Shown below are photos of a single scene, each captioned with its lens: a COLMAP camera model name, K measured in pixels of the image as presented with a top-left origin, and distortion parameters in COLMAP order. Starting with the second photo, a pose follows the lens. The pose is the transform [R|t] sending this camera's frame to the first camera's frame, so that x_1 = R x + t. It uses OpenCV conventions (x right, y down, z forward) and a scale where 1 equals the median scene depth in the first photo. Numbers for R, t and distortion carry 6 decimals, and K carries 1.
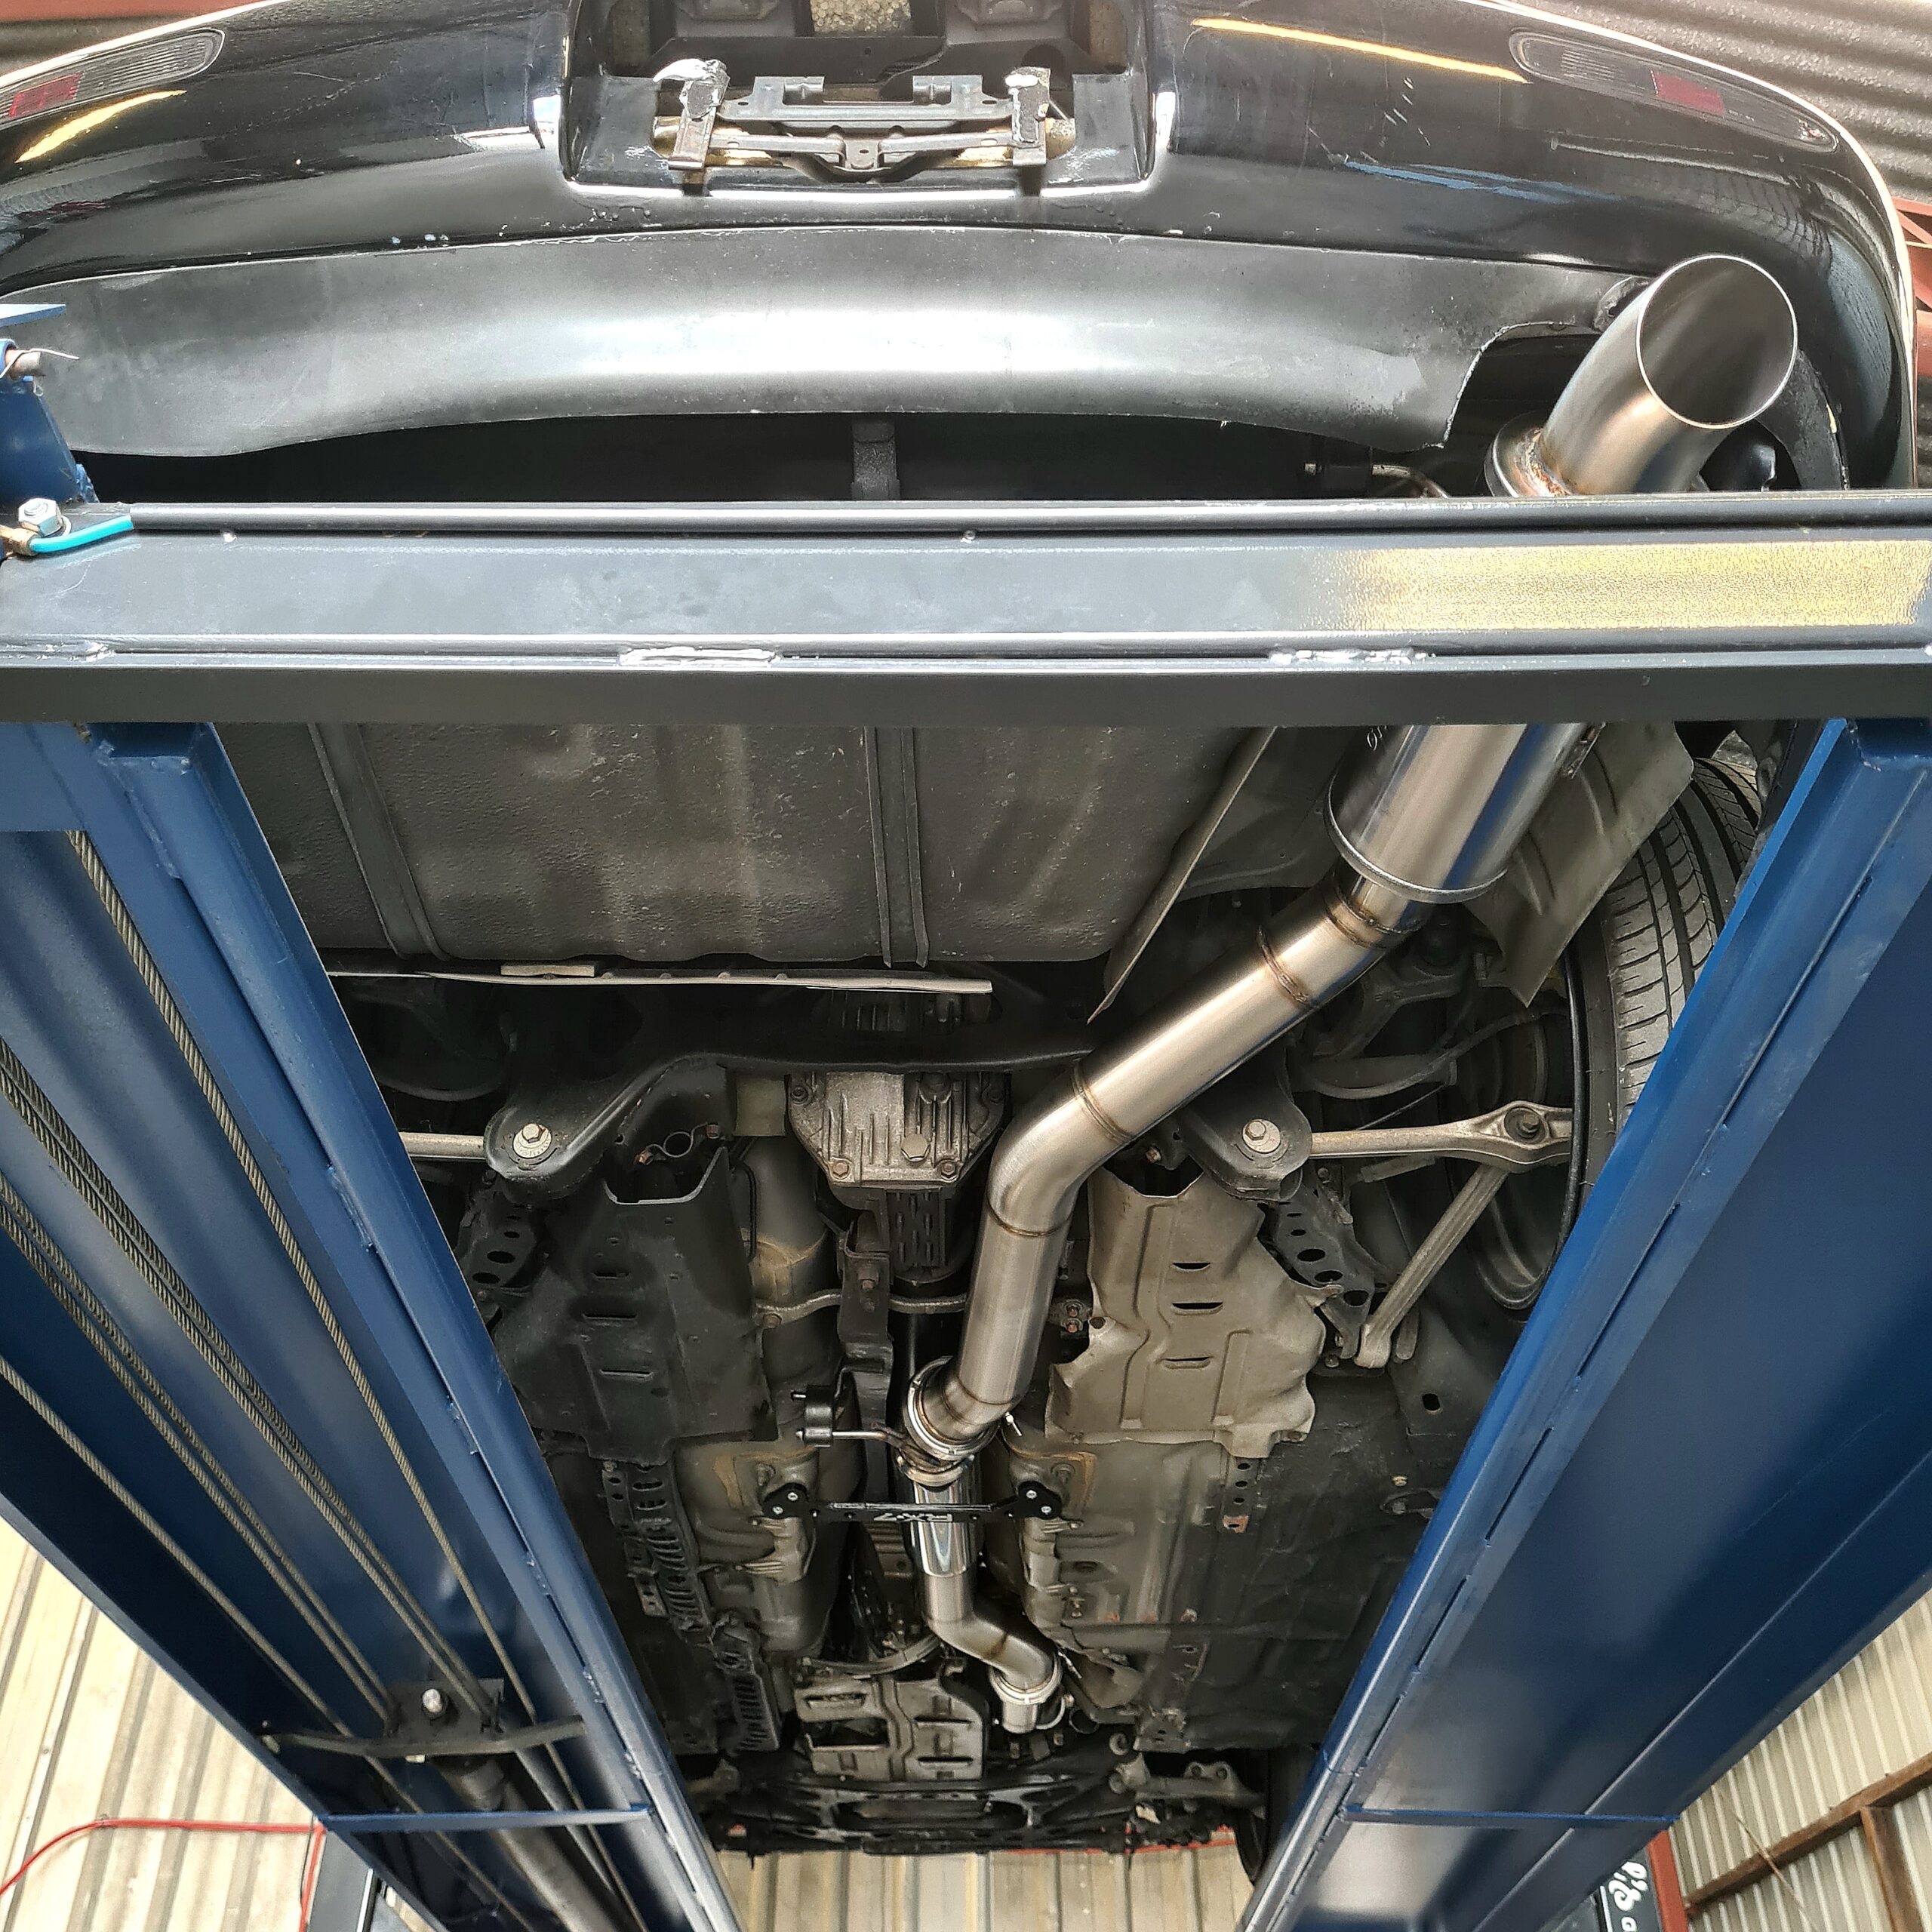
lens RADIAL K [[1965.6, 0, 966.0], [0, 1965.6, 966.0], [0, 0, 1]] dist [0.060874, -0.036035]
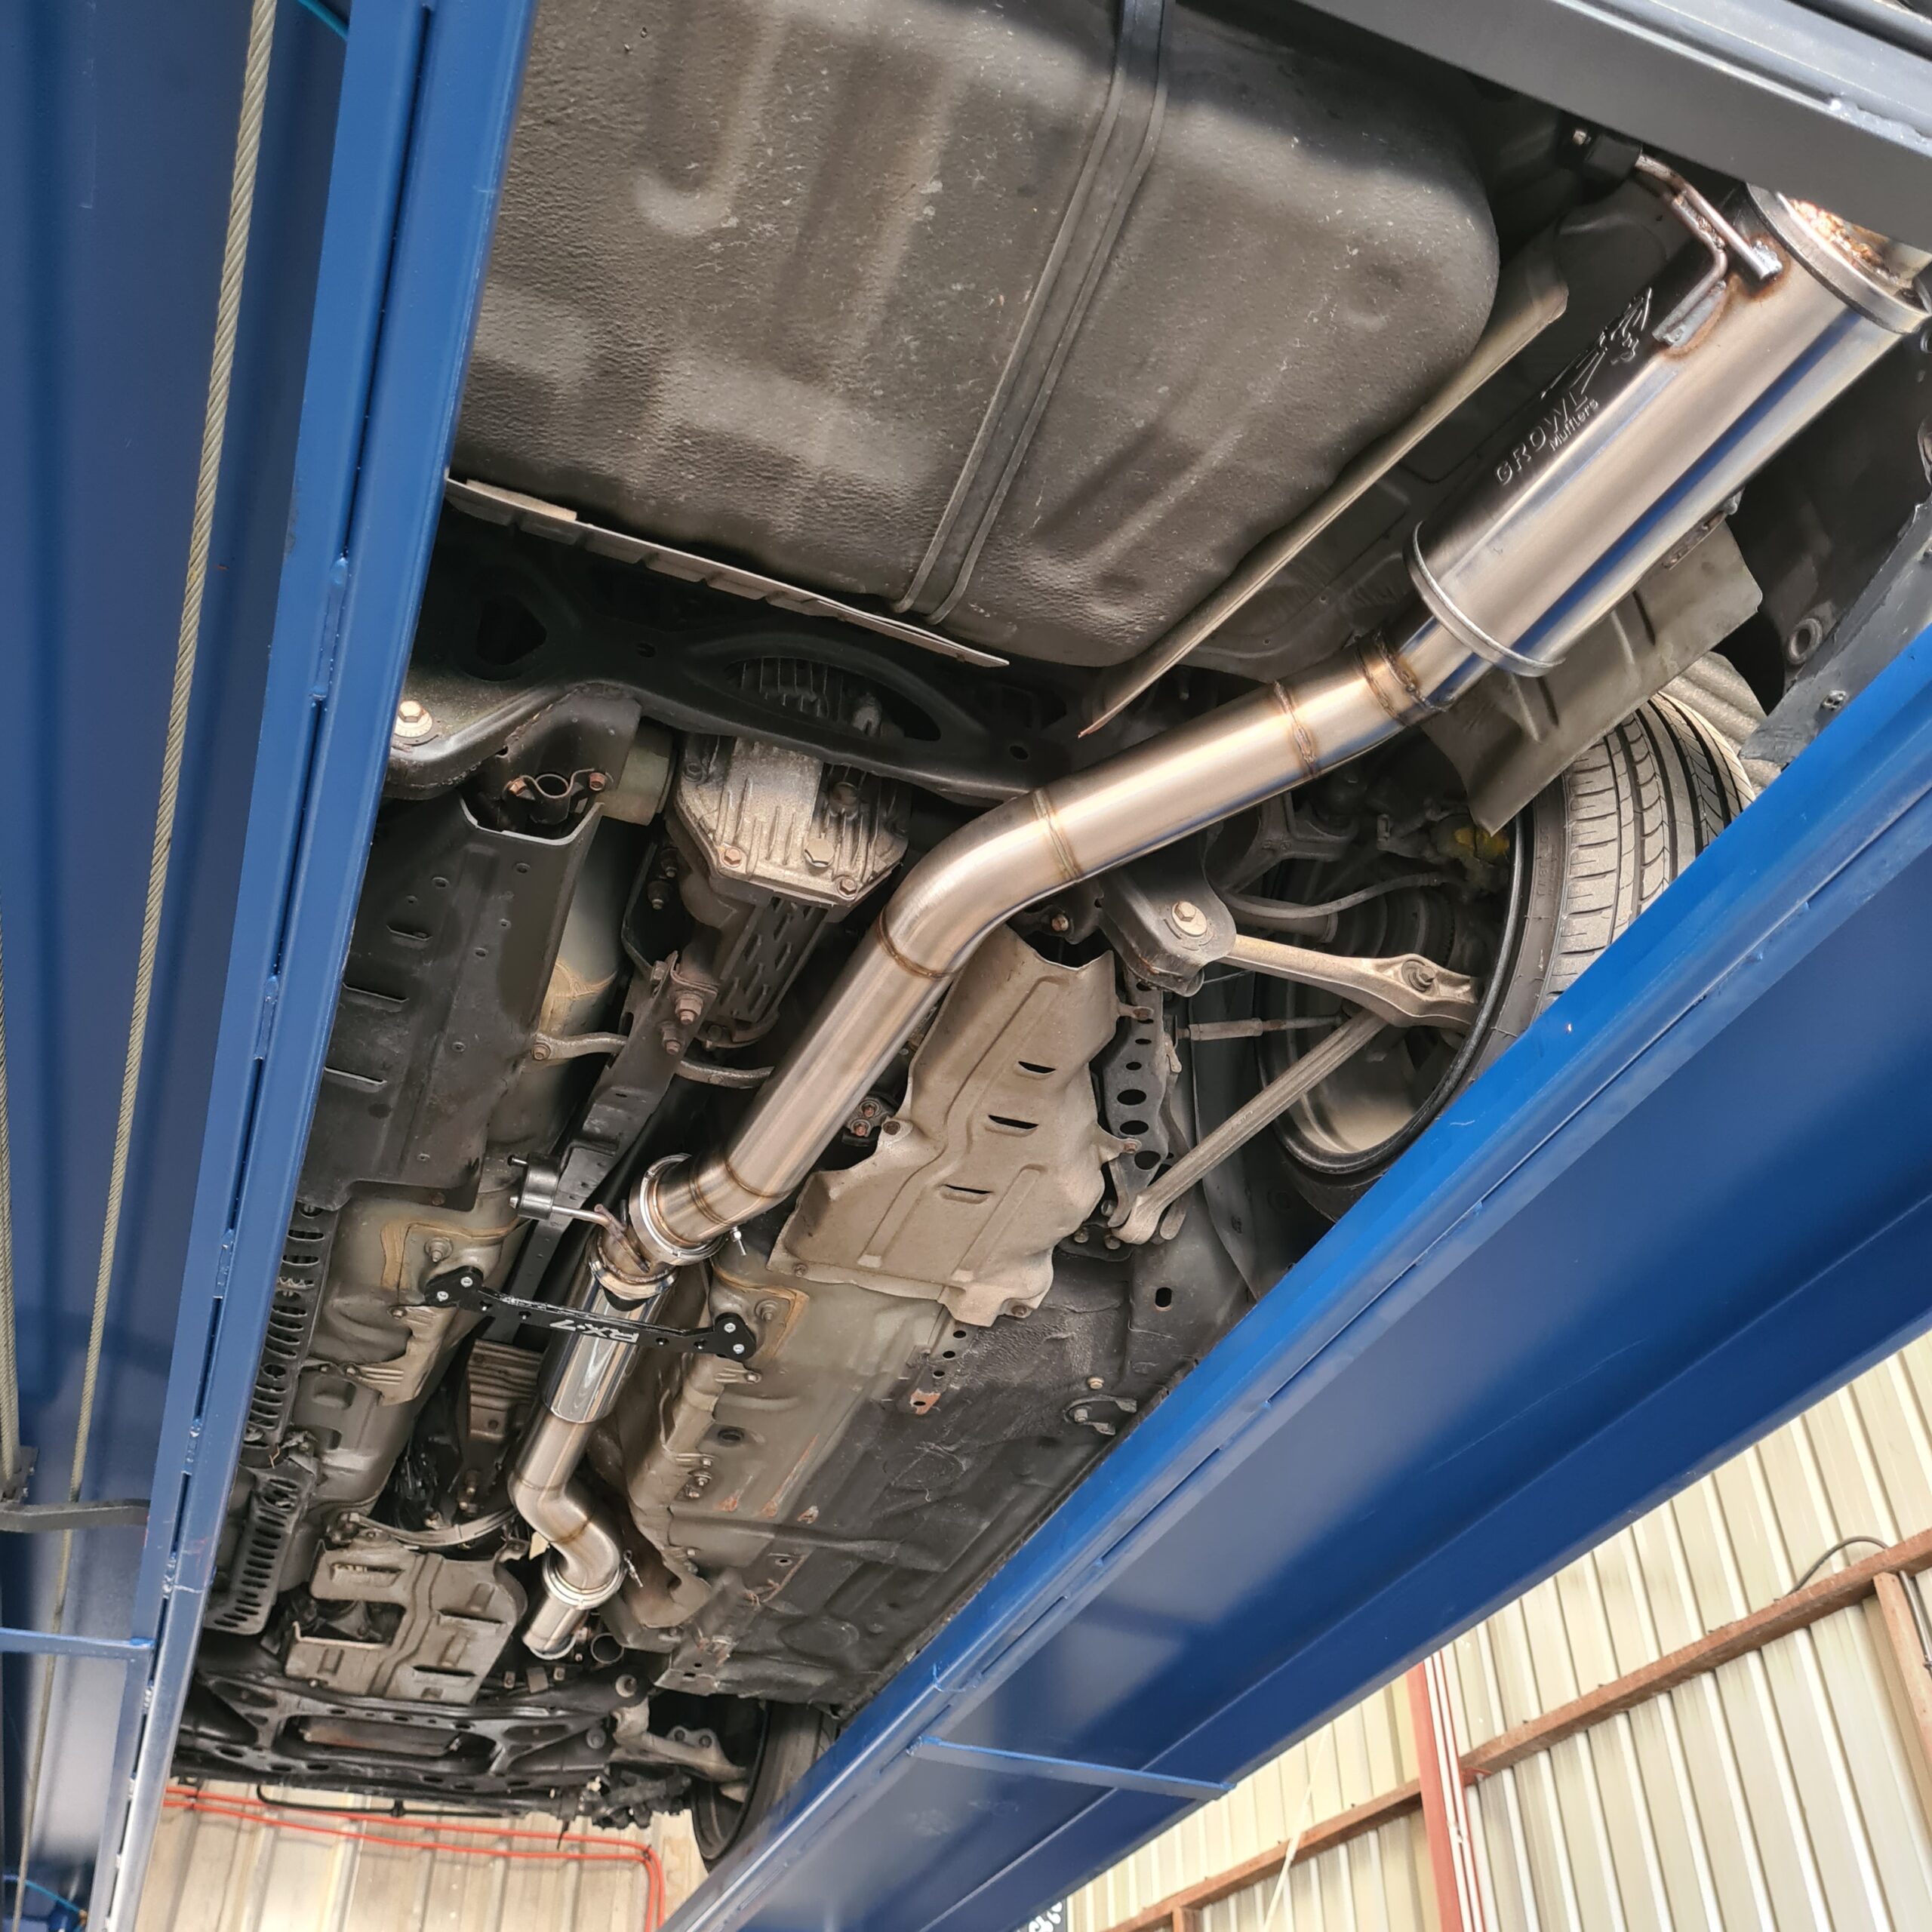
lens RADIAL K [[1965.6, 0, 966.0], [0, 1965.6, 966.0], [0, 0, 1]] dist [0.060874, -0.036035]
pose [[0.936314, 0.227542, 0.267473, -0.150874], [-0.214806, 0.973667, -0.076361, 0.154903], [-0.277804, 0.014043, 0.960535, 0.091840]]
